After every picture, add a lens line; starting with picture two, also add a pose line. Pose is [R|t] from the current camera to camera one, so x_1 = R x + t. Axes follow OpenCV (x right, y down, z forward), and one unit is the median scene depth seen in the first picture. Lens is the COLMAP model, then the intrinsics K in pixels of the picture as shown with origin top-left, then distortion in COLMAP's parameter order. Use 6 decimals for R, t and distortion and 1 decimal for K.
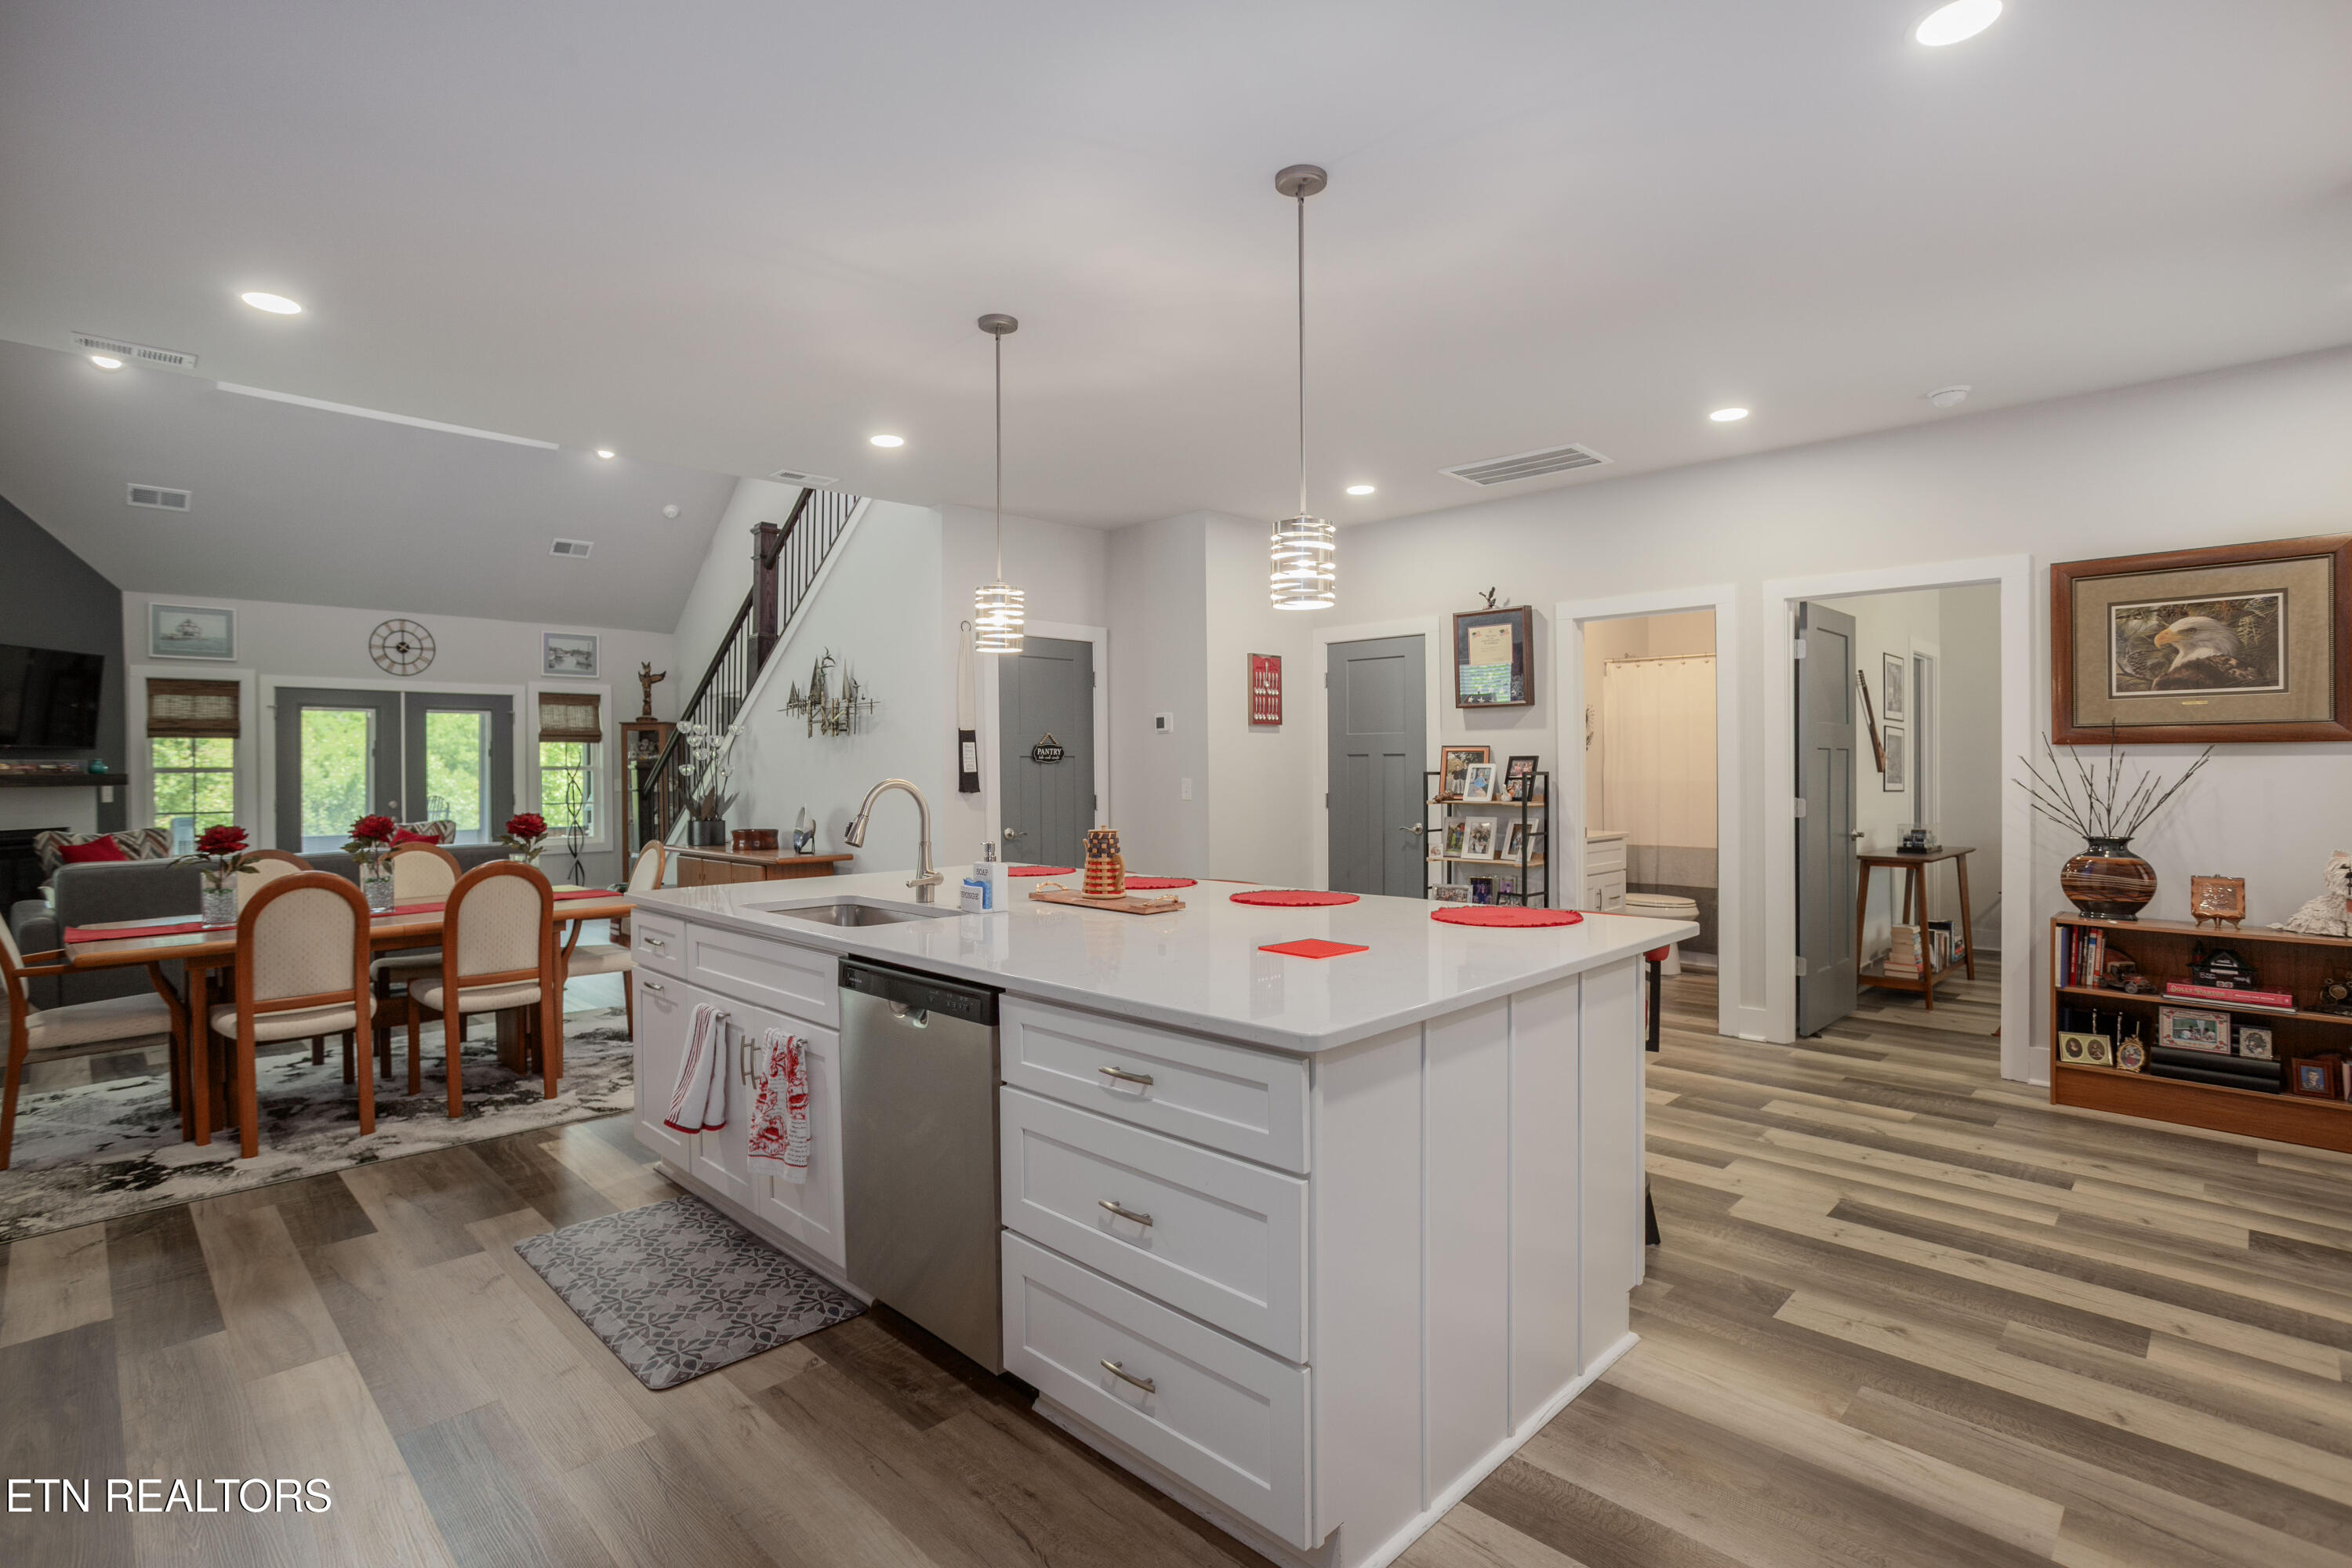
lens RADIAL K [[1113.7, 0, 1159.0], [0, 1113.7, 780.7], [0, 0, 1]] dist [-0.012298, 0.003765]
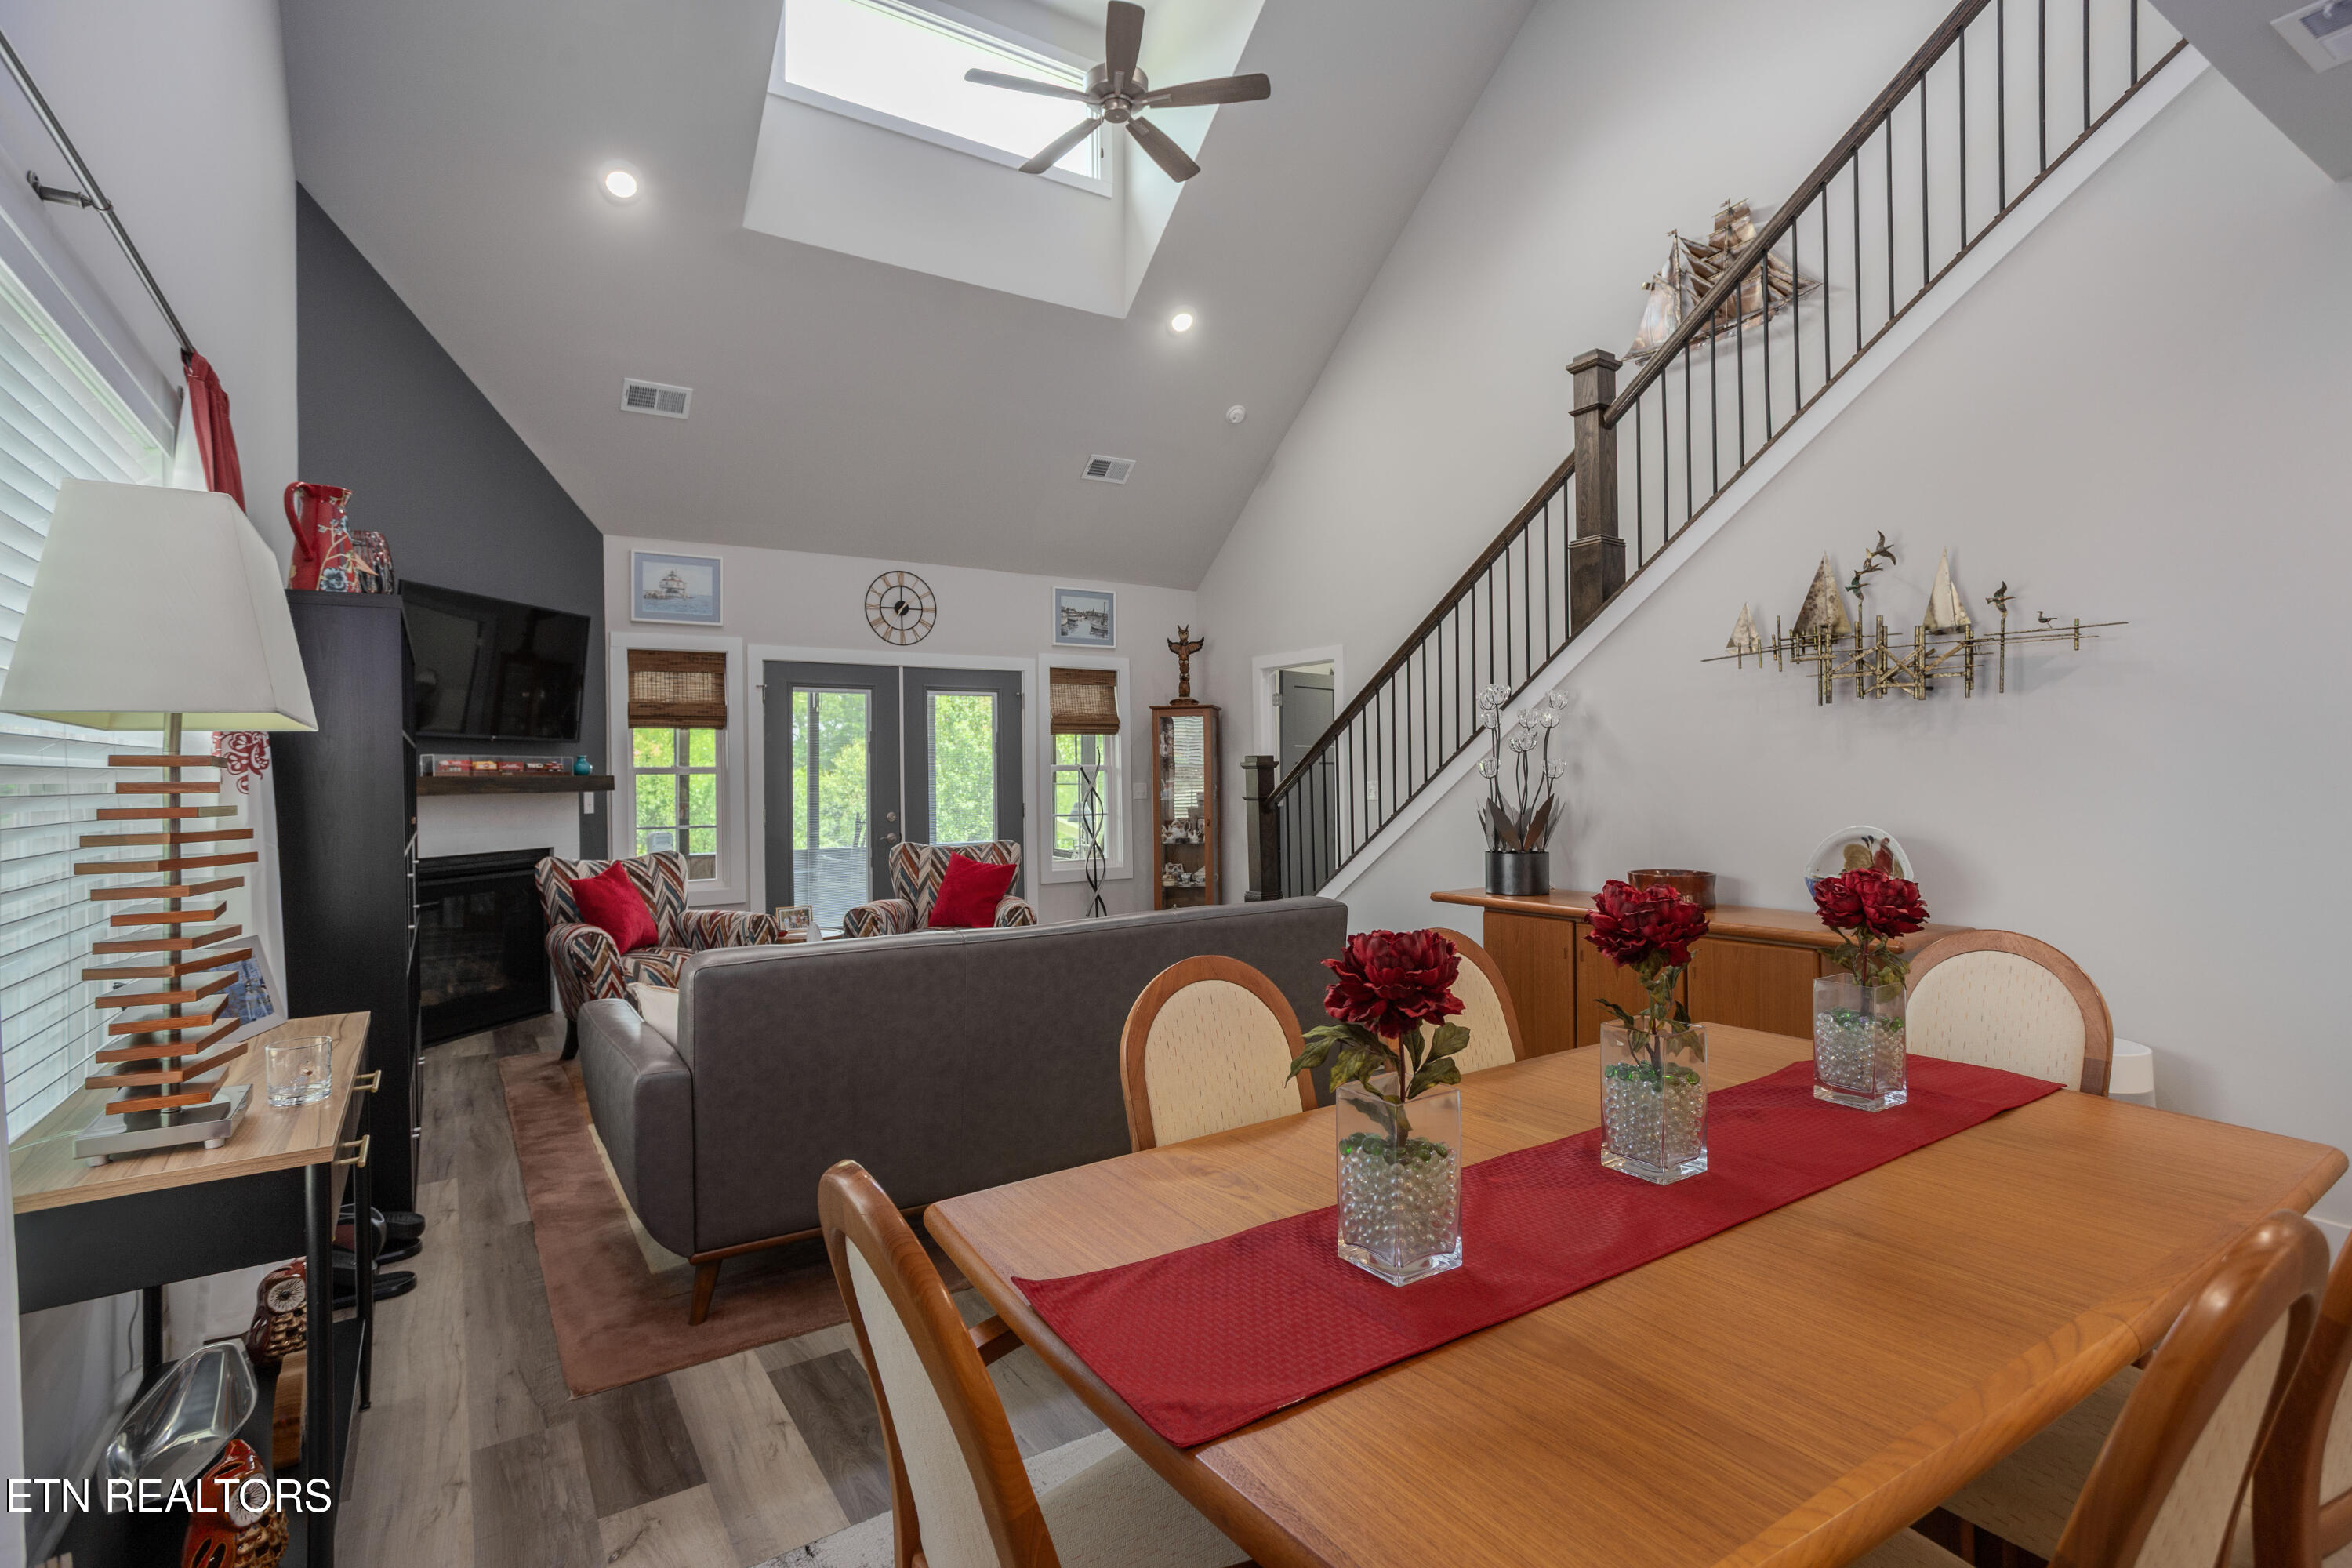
lens RADIAL K [[1113.7, 0, 1129.7], [0, 1113.7, 777.3], [0, 0, 1]] dist [-0.012298, 0.003765]
pose [[0.979086, -0.000395, -0.203448, -0.350863], [-0.000628, 0.999987, -0.004964, -0.001199], [0.203447, 0.004988, 0.979073, 0.269398]]
